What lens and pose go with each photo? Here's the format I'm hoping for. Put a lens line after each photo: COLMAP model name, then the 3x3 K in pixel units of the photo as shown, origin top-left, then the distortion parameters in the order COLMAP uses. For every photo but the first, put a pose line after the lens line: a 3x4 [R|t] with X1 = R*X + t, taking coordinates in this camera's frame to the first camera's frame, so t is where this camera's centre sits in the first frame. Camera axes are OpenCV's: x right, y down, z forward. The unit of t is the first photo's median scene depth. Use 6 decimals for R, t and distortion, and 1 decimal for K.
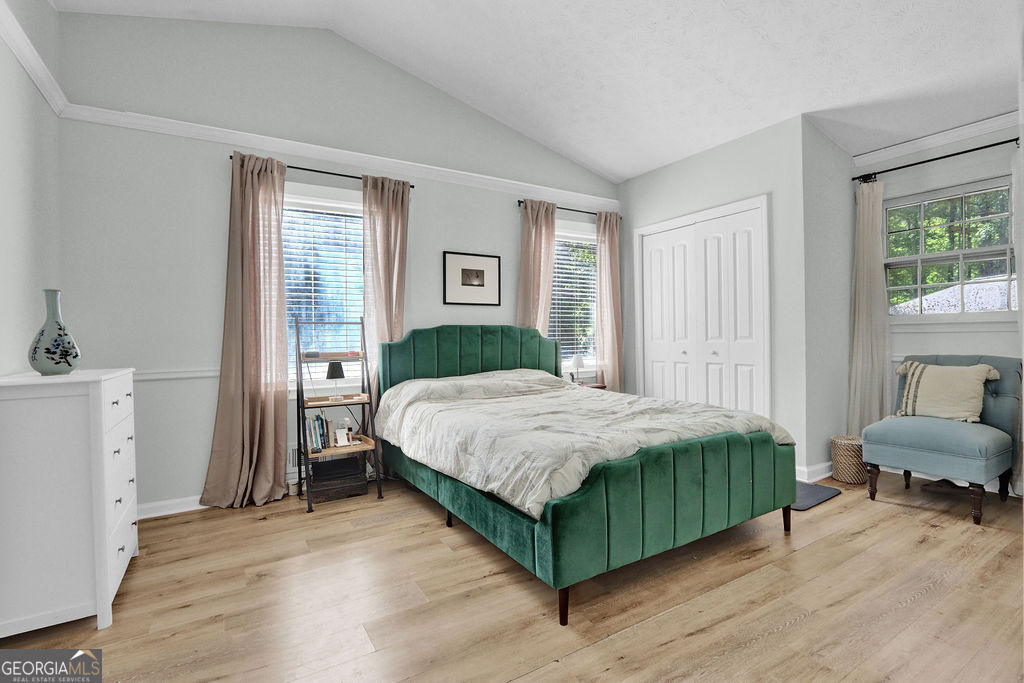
lens RADIAL K [[472.7, 0, 511.6], [0, 472.7, 339.5], [0, 0, 1]] dist [-0.015743, 0.002881]
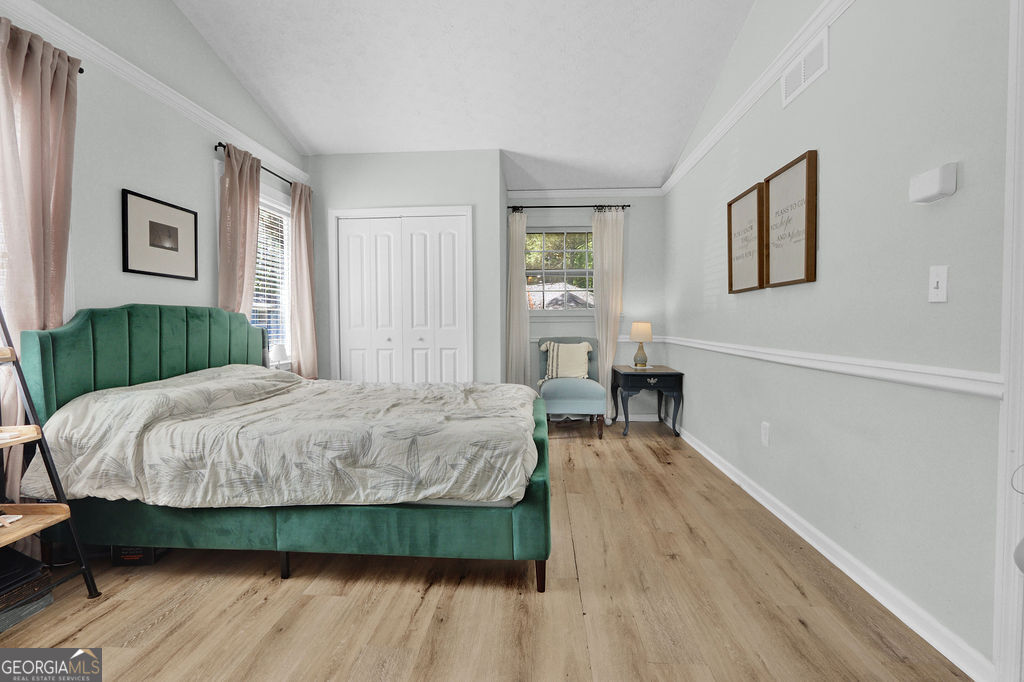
lens RADIAL K [[472.7, 0, 509.8], [0, 472.7, 334.2], [0, 0, 1]] dist [-0.015743, 0.002881]
pose [[0.584462, -0.010724, 0.811350, -0.377541], [0.002202, 0.999930, 0.011630, 0.004824], [-0.811418, -0.005010, 0.584445, 0.209626]]
